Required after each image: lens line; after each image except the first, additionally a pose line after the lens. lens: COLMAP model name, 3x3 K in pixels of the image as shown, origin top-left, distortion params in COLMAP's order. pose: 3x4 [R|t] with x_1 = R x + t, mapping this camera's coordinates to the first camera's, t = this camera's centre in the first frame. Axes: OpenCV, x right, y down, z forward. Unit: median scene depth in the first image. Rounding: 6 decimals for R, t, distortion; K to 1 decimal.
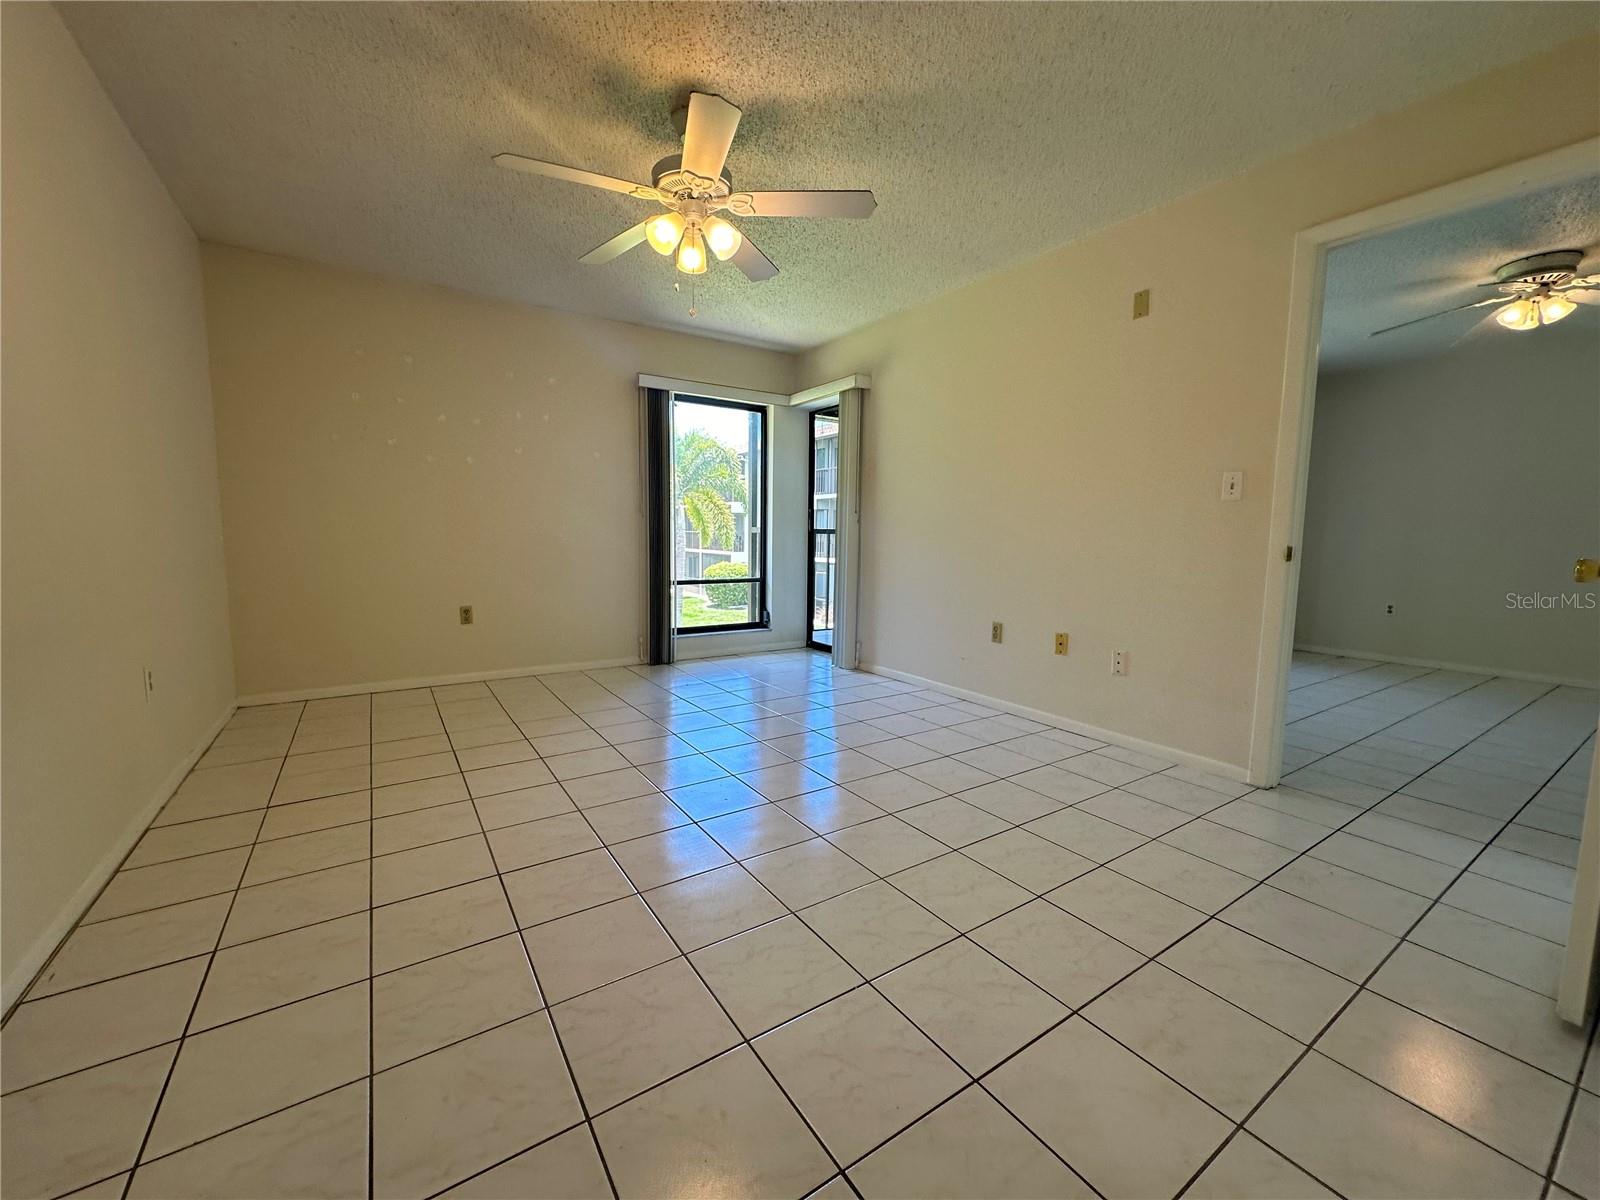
lens RADIAL K [[639.2, 0, 799.3], [0, 639.2, 598.1], [0, 0, 1]] dist [-0.003321, -0.000468]
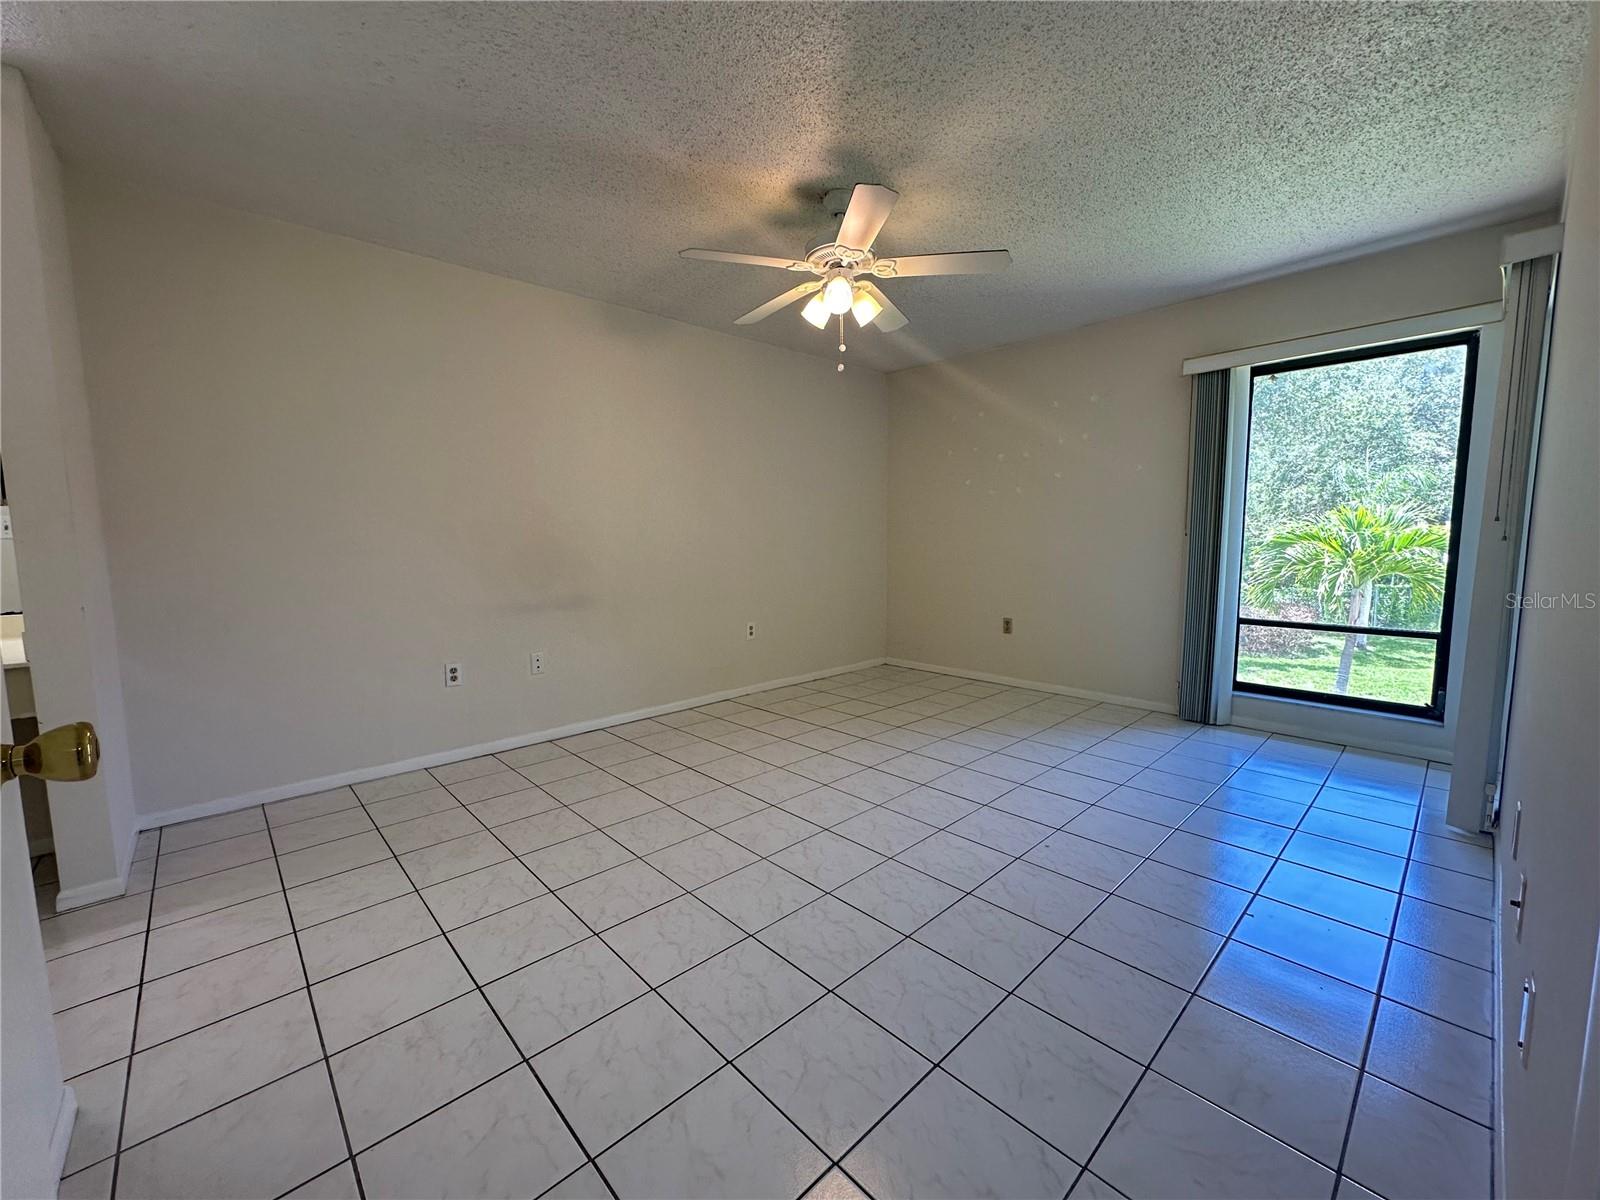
lens RADIAL K [[639.2, 0, 799.3], [0, 639.2, 598.1], [0, 0, 1]] dist [-0.003321, -0.000468]
pose [[0.168731, 0.081631, -0.982276, 0.533708], [-0.088246, 0.993814, 0.067432, -0.066588], [0.981704, 0.075304, 0.174890, 0.430954]]
